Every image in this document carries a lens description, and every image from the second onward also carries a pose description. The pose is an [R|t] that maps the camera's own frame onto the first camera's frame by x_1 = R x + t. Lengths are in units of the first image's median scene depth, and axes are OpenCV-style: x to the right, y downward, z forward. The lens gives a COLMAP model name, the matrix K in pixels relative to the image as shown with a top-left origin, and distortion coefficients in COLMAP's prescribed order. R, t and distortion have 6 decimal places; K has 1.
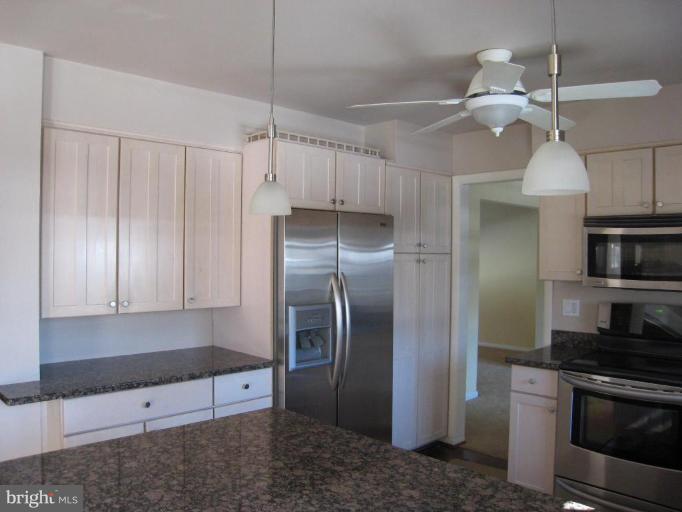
lens RADIAL K [[560.5, 0, 341.0], [0, 560.5, 256.0], [0, 0, 1]] dist [-0.163666, 0.092081]
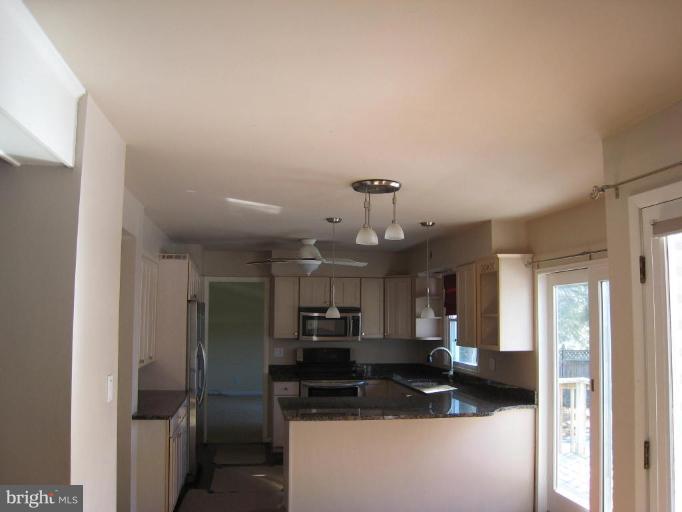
lens RADIAL K [[560.5, 0, 341.0], [0, 560.5, 256.0], [0, 0, 1]] dist [-0.163666, 0.092081]
pose [[0.571609, 0.082731, 0.816345, -1.582378], [0.002905, 0.994694, -0.102840, -0.059808], [-0.820521, 0.061156, 0.568335, -0.463545]]
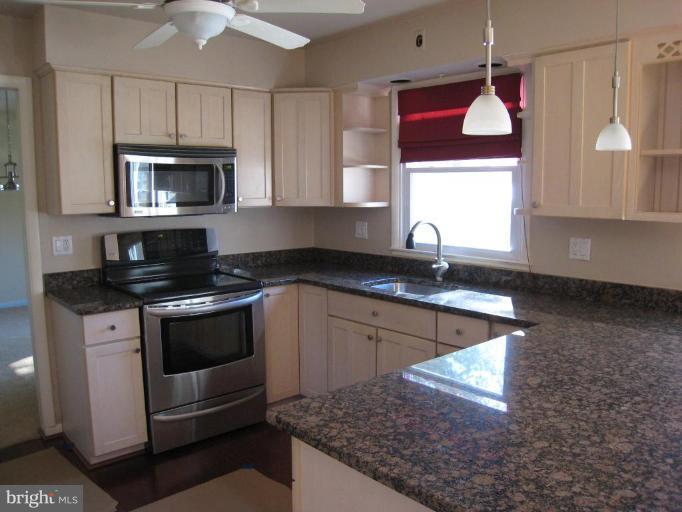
lens RADIAL K [[560.5, 0, 341.0], [0, 560.5, 256.0], [0, 0, 1]] dist [-0.163666, 0.092081]
pose [[0.047990, -0.132251, 0.990054, -0.626710], [0.009141, 0.991212, 0.131963, 0.000084], [-0.998806, 0.002718, 0.048778, 0.735531]]
